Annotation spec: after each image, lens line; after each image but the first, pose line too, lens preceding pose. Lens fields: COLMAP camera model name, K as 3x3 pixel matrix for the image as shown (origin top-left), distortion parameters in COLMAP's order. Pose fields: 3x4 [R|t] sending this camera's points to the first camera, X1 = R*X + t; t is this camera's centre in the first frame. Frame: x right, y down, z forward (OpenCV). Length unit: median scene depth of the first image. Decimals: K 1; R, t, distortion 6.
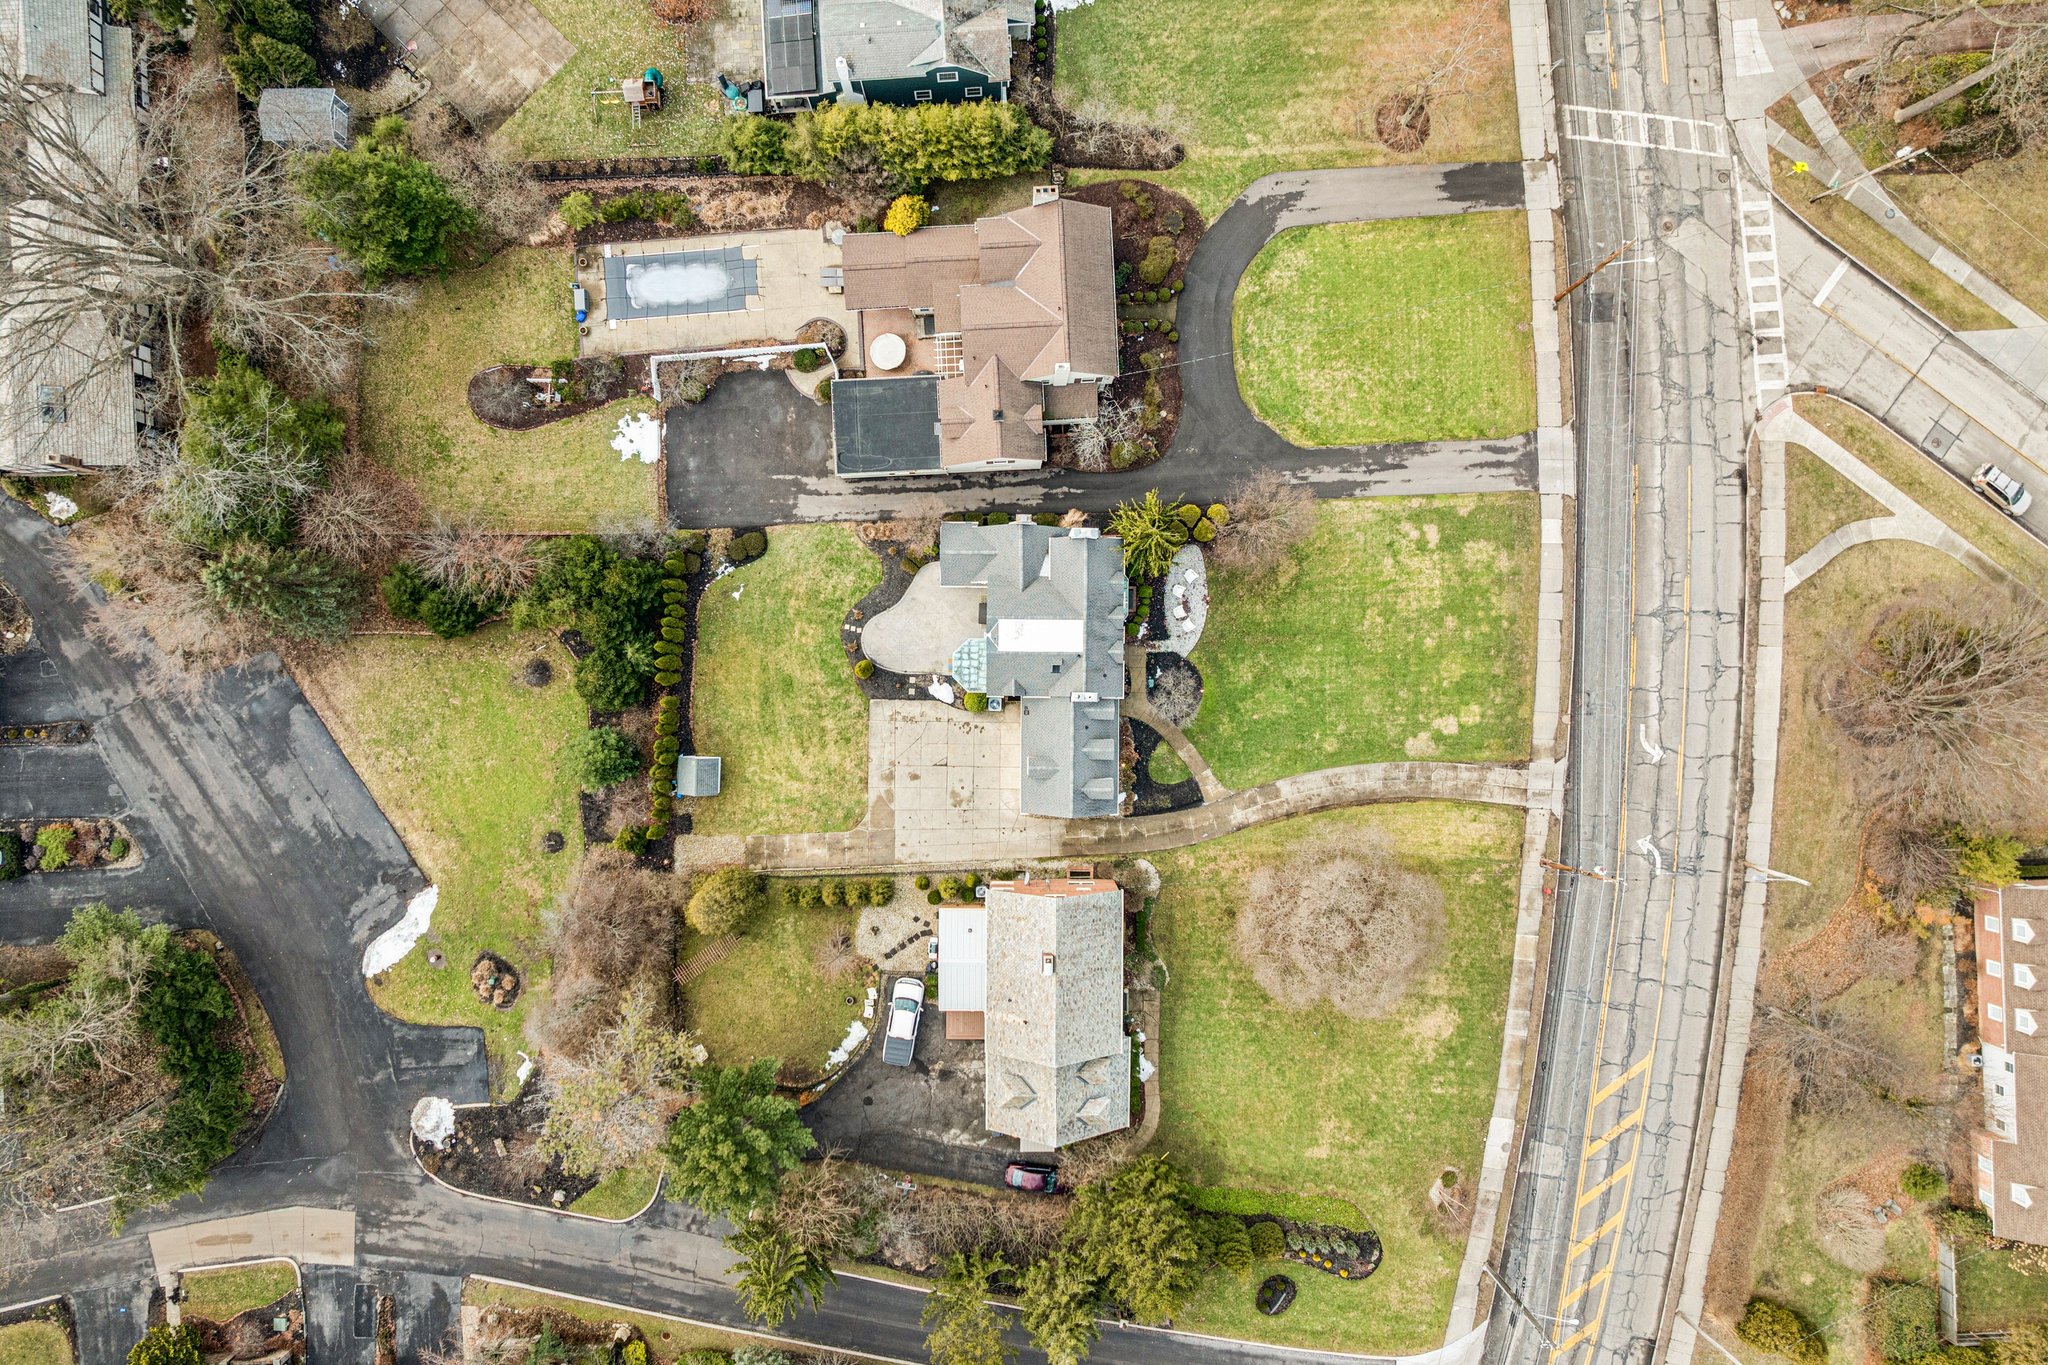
lens RADIAL K [[1447.3, 0, 1013.5], [0, 1447.3, 704.9], [0, 0, 1]] dist [-0.035259, -0.000498]
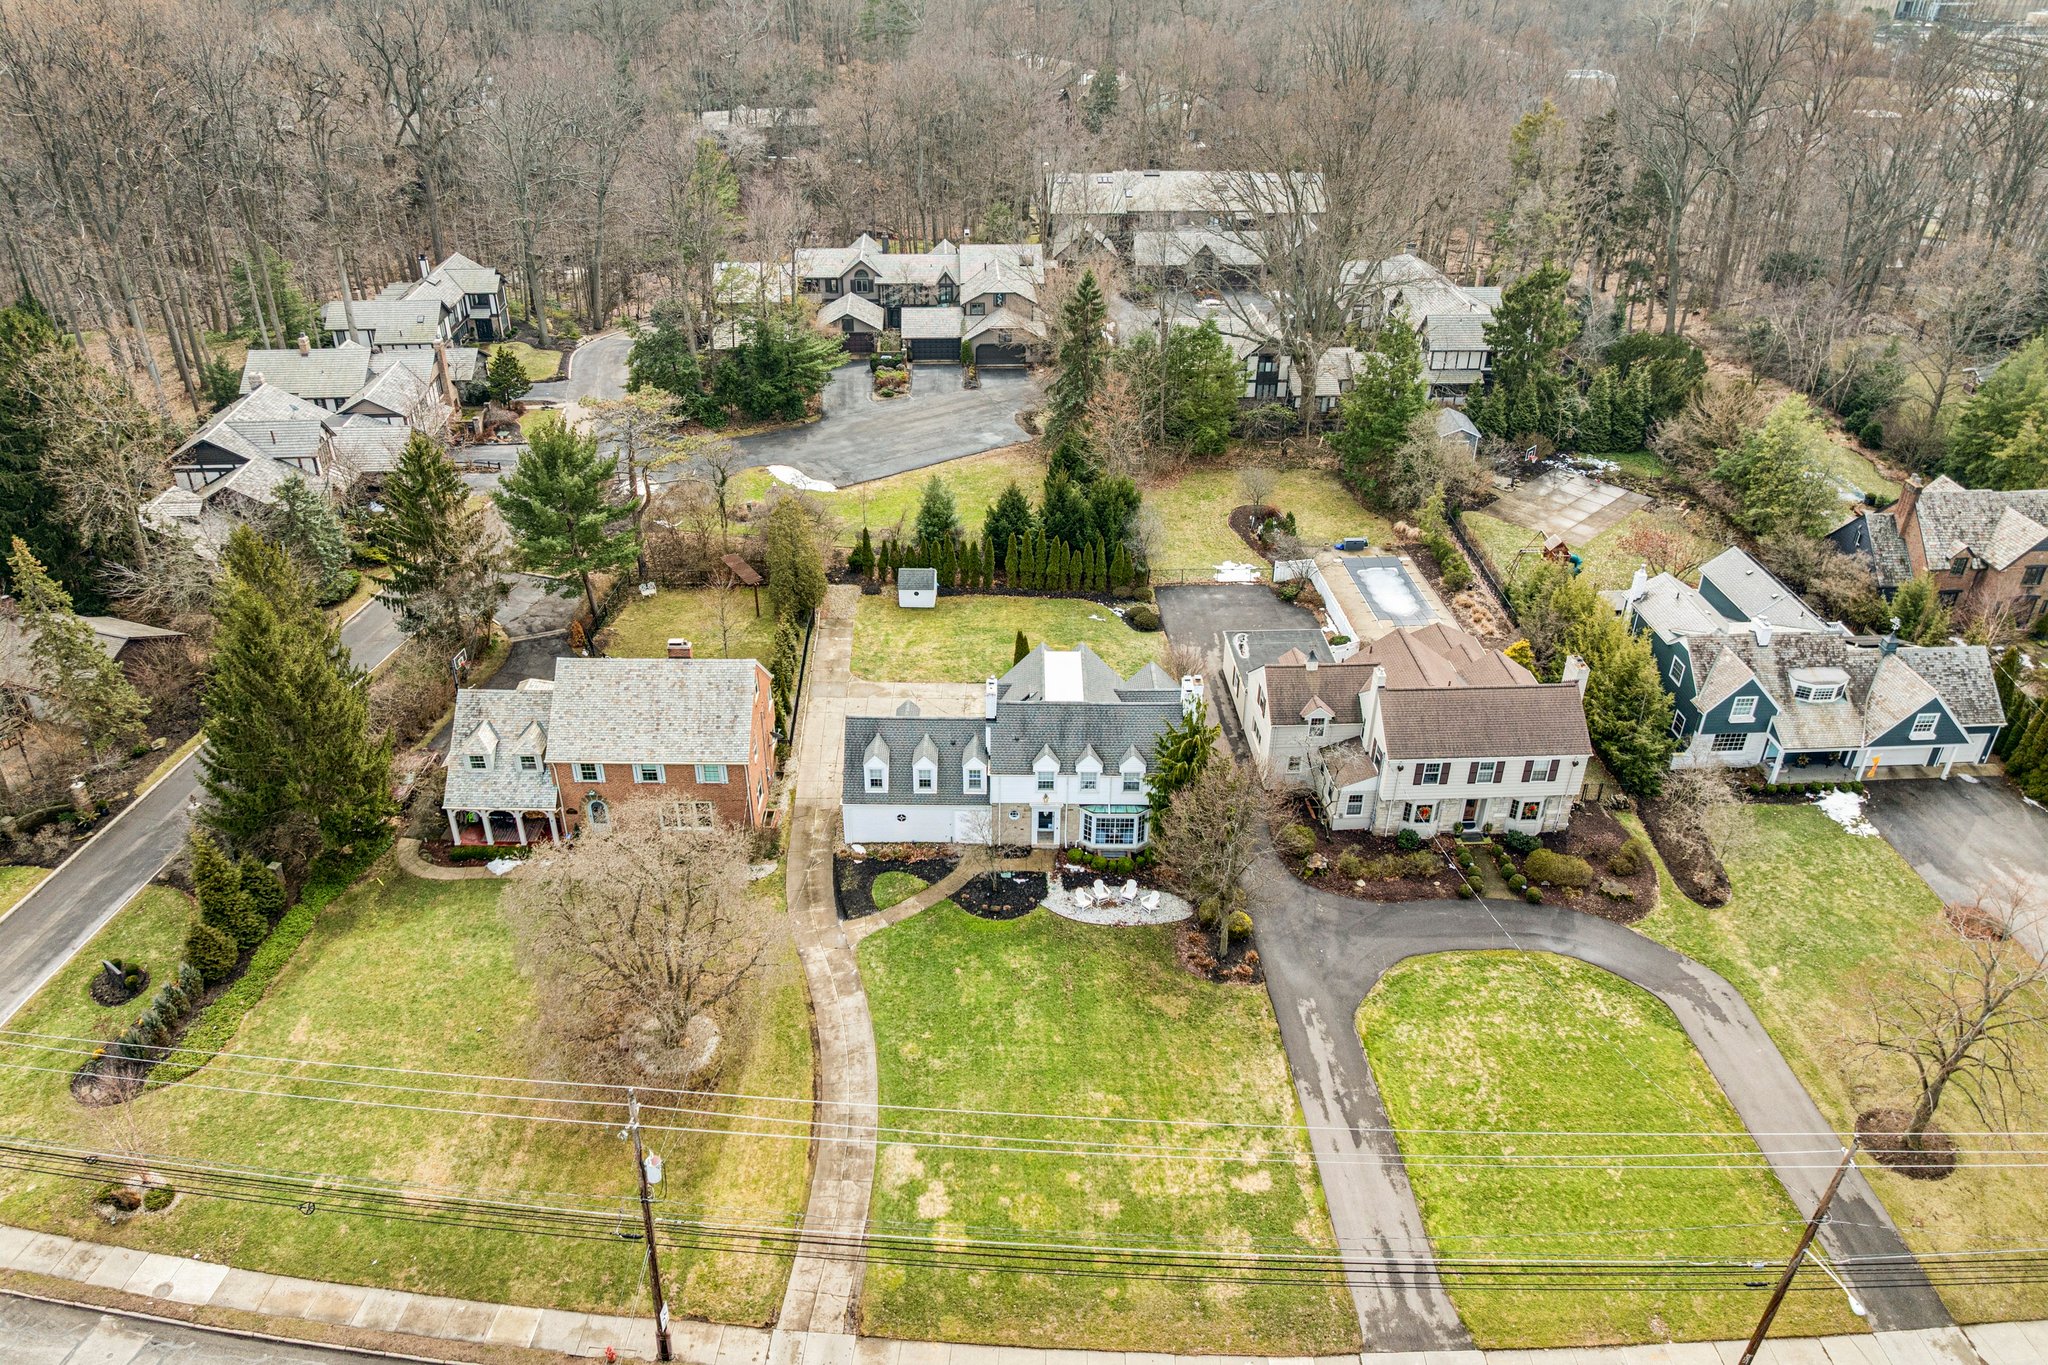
lens RADIAL K [[1447.3, 0, 1013.5], [0, 1447.3, 704.9], [0, 0, 1]] dist [-0.035259, -0.000498]
pose [[0.001994, 0.519997, -0.854166, 0.701685], [-0.999923, -0.009406, -0.008061, -0.012093], [-0.012226, 0.854117, 0.519938, 0.526912]]
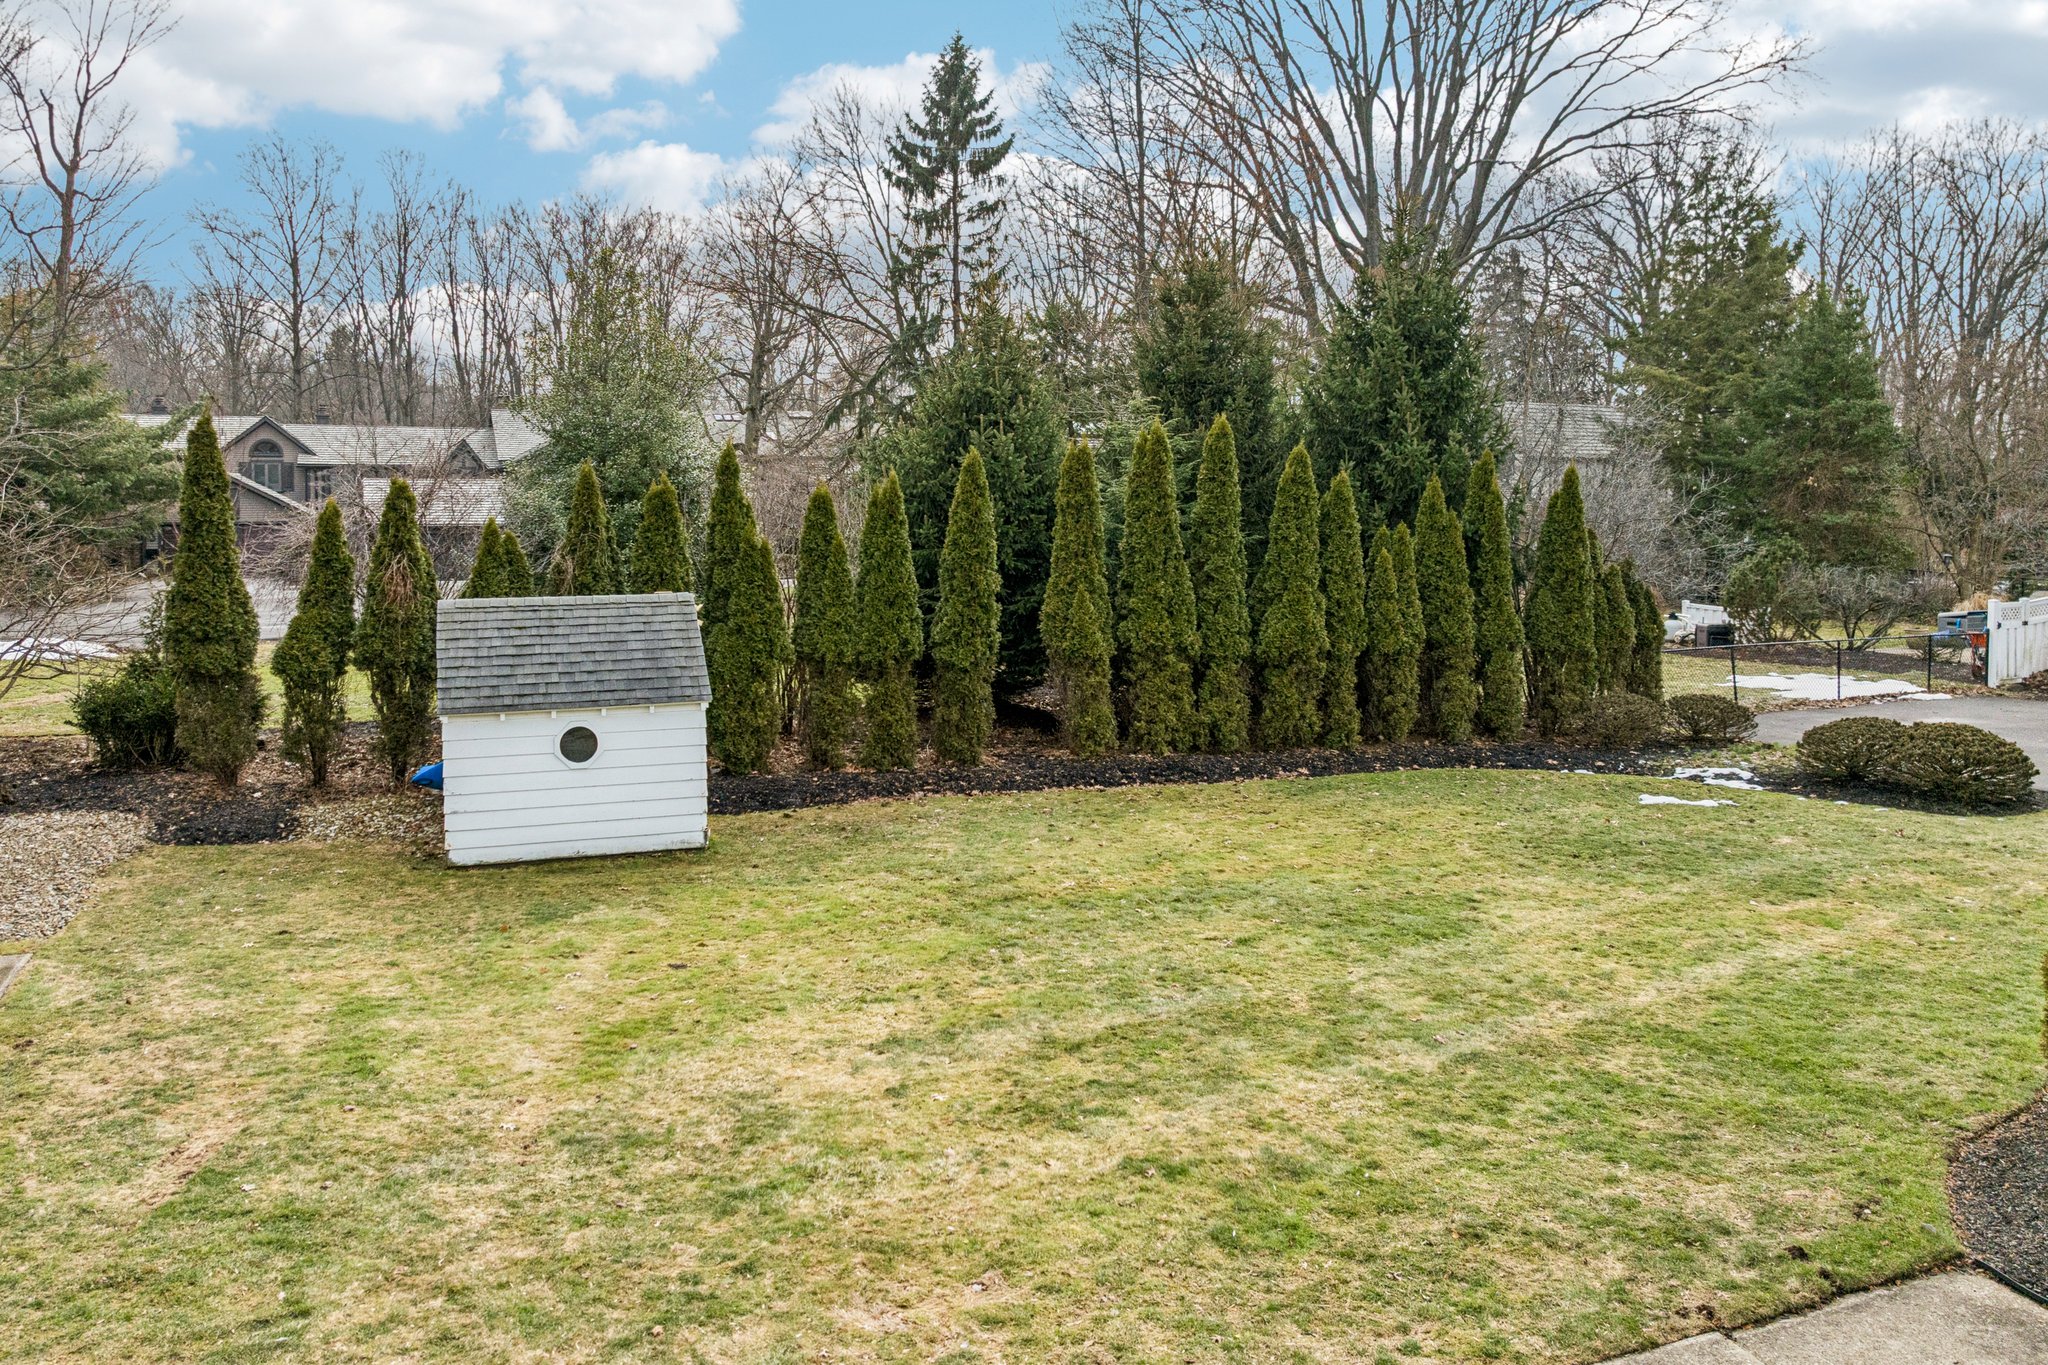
lens RADIAL K [[1471.4, 0, 999.2], [0, 1471.4, 635.4], [0, 0, 1]] dist [-0.032163, -0.007034]
pose [[0.360361, 0.055035, -0.931188, -0.056378], [-0.932803, 0.016548, -0.360007, 0.061233], [-0.004404, 0.998347, 0.057300, 0.968071]]
